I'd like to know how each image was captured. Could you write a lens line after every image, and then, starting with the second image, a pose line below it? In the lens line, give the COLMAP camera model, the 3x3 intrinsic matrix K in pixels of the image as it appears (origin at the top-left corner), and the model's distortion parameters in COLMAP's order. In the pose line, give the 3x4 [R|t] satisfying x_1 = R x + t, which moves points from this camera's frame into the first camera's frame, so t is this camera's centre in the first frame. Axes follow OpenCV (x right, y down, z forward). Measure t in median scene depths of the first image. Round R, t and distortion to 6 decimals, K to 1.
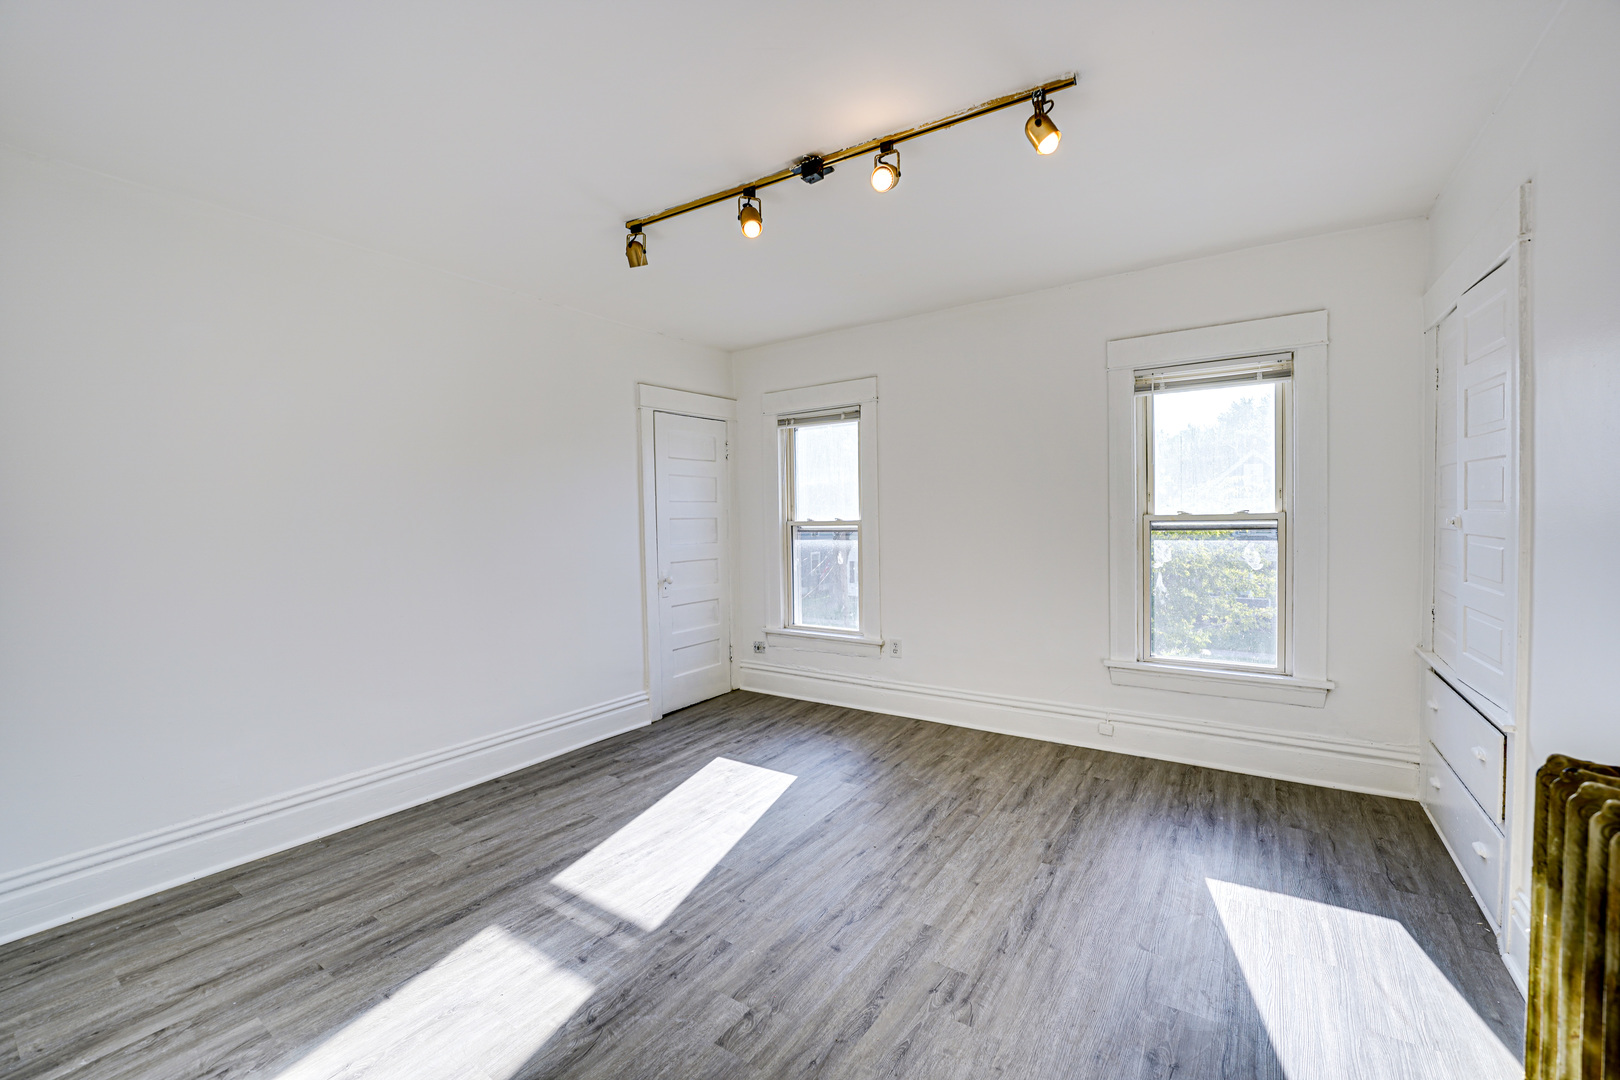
lens RADIAL K [[659.3, 0, 812.9], [0, 659.3, 536.5], [0, 0, 1]] dist [-0.027418, 0.003489]
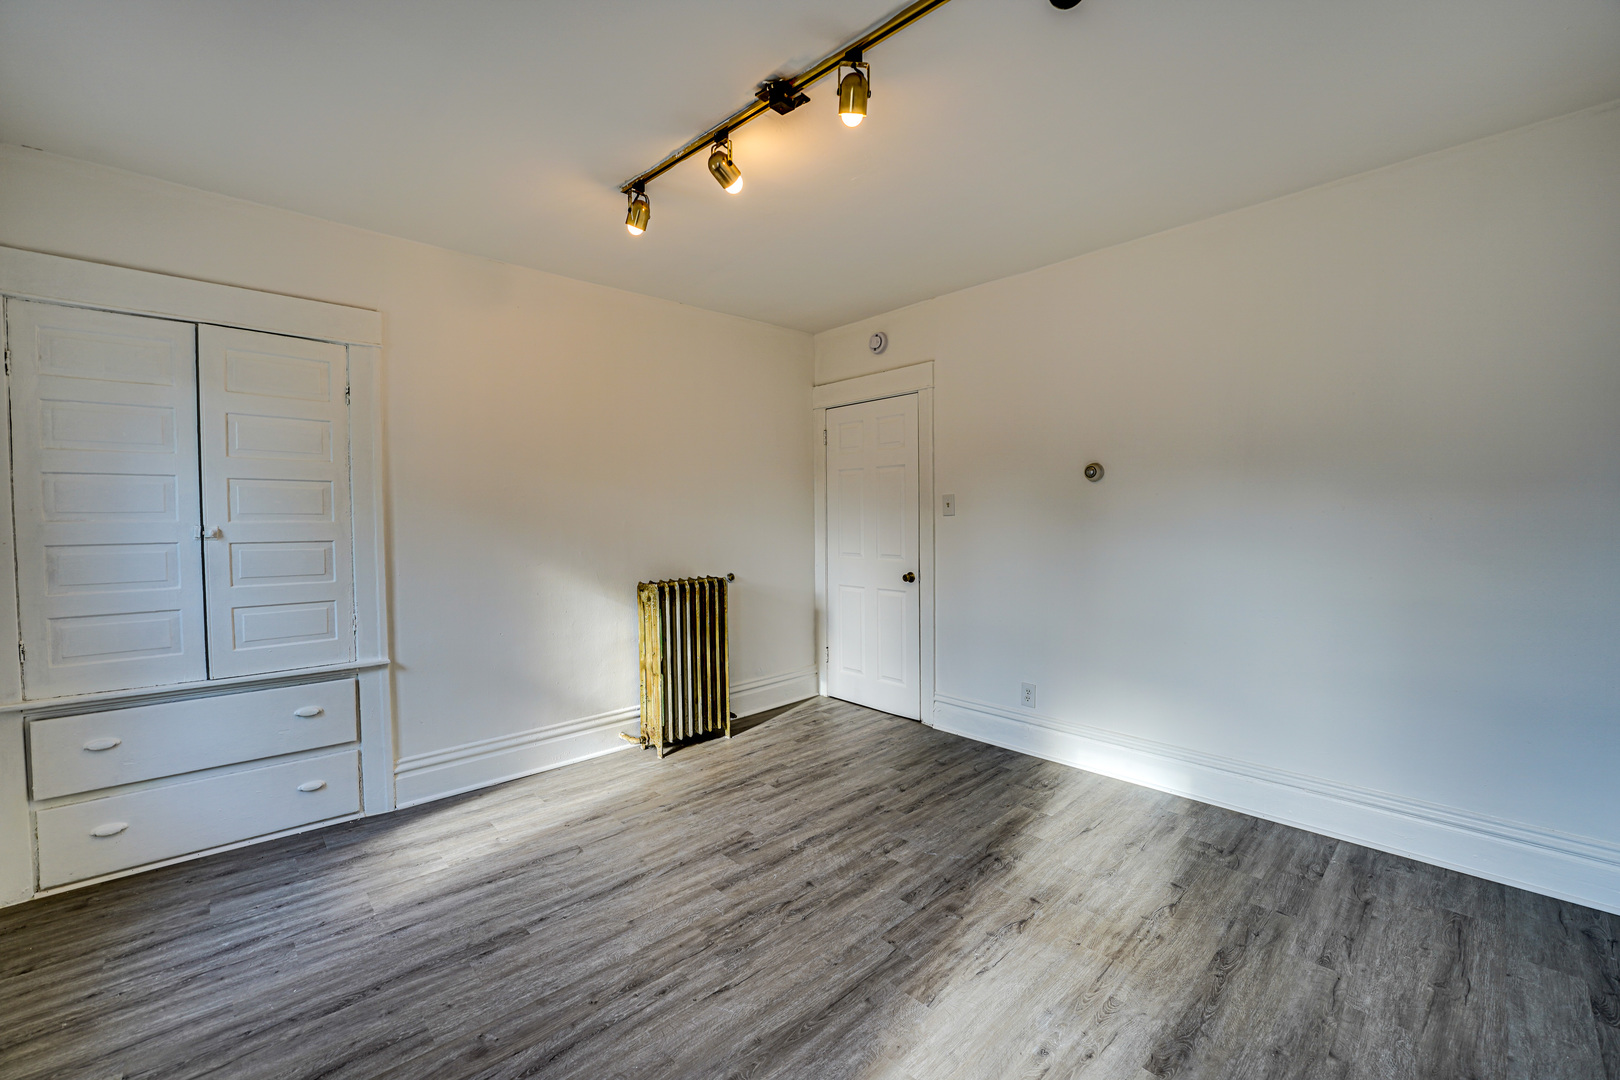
lens RADIAL K [[659.3, 0, 812.3], [0, 659.3, 536.5], [0, 0, 1]] dist [-0.027418, 0.003489]
pose [[-0.975064, 0.022445, 0.220787, -0.166627], [0.036183, 0.997639, 0.058376, -0.034851], [-0.218955, 0.064909, -0.973574, 1.456700]]
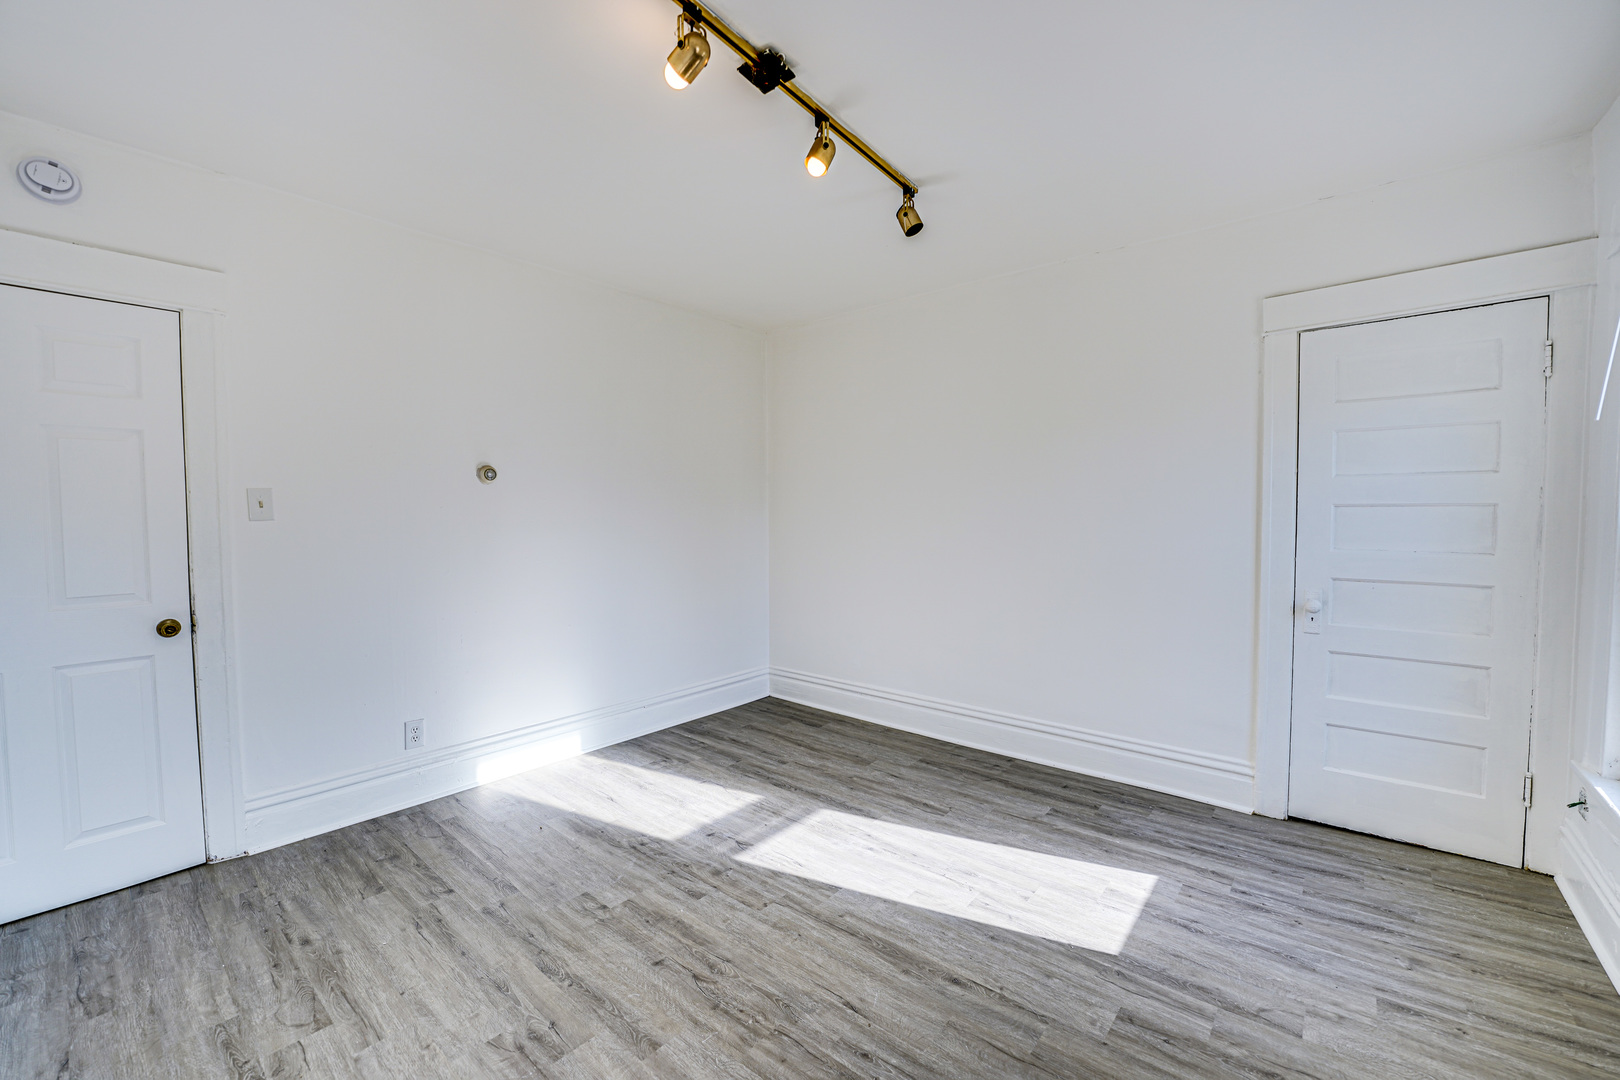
lens RADIAL K [[659.3, 0, 808.4], [0, 659.3, 542.5], [0, 0, 1]] dist [-0.027418, 0.003489]
pose [[-0.107472, 0.065089, -0.992075, 0.638858], [-0.021347, 0.997474, 0.067755, -0.034753], [0.993979, 0.028460, -0.105811, 0.907931]]
